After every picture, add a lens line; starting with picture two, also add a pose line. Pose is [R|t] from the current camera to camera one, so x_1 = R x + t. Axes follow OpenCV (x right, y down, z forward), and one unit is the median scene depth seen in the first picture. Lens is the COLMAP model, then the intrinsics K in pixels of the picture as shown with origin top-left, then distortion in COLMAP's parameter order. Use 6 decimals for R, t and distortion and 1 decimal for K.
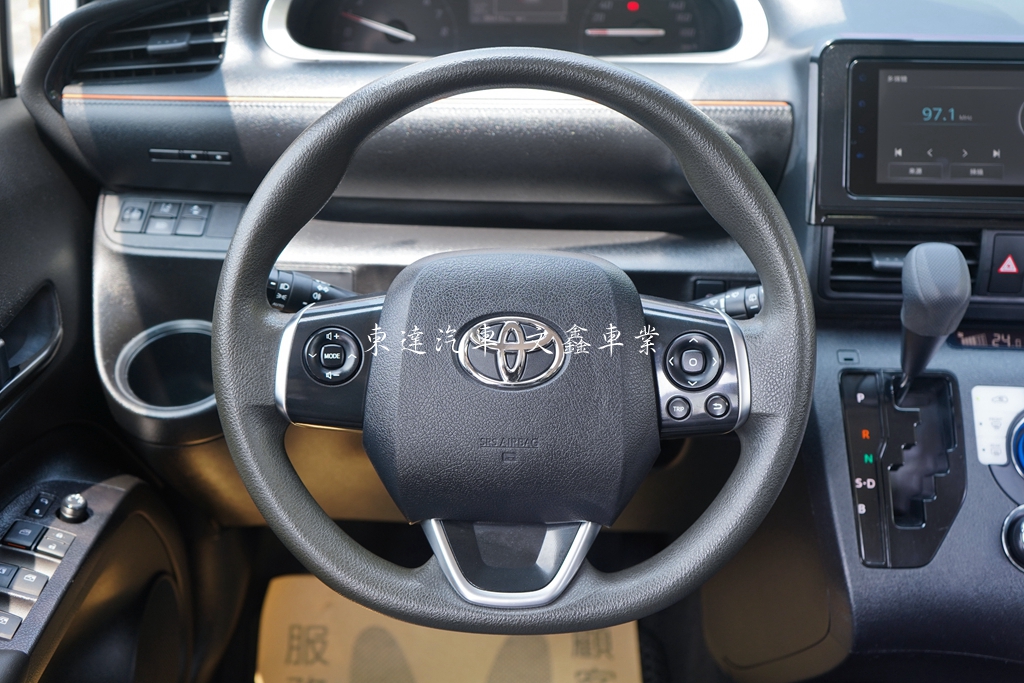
lens RADIAL K [[1167.1, 0, 528.4], [0, 1167.1, 315.5], [0, 0, 1]] dist [-0.063844, 0.000000]
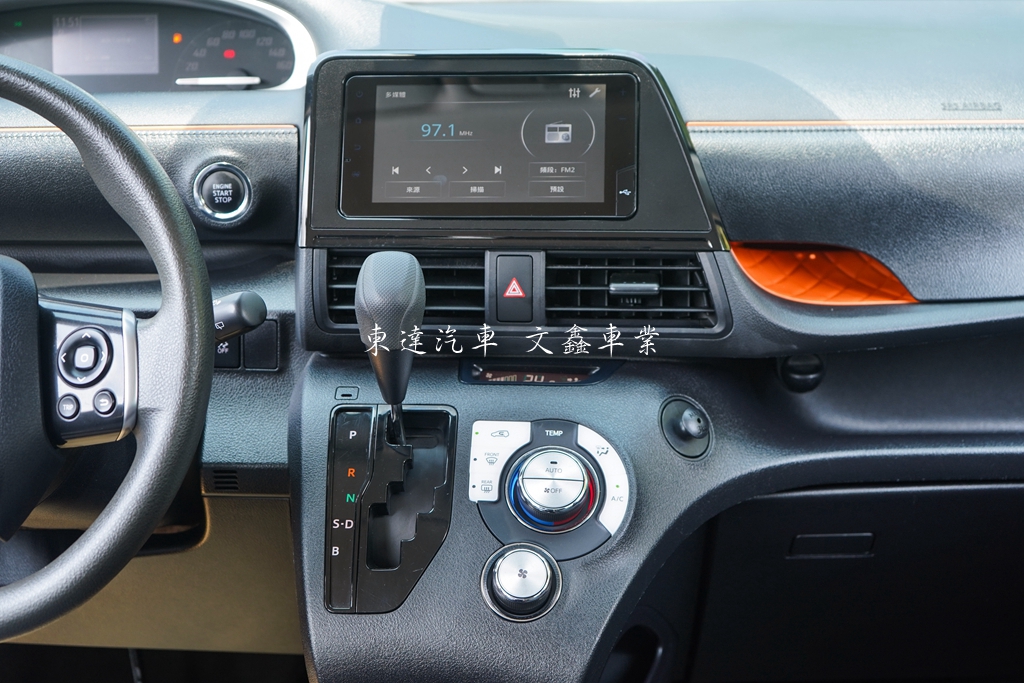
lens RADIAL K [[1534.1, 0, 488.1], [0, 1534.1, 292.0], [0, 0, 1]] dist [-0.074953, 0.000000]
pose [[0.999994, 0.001701, -0.003021, 0.401245], [-0.002201, 0.984729, -0.174079, 0.171752], [0.002679, 0.174085, 0.984727, -0.201024]]
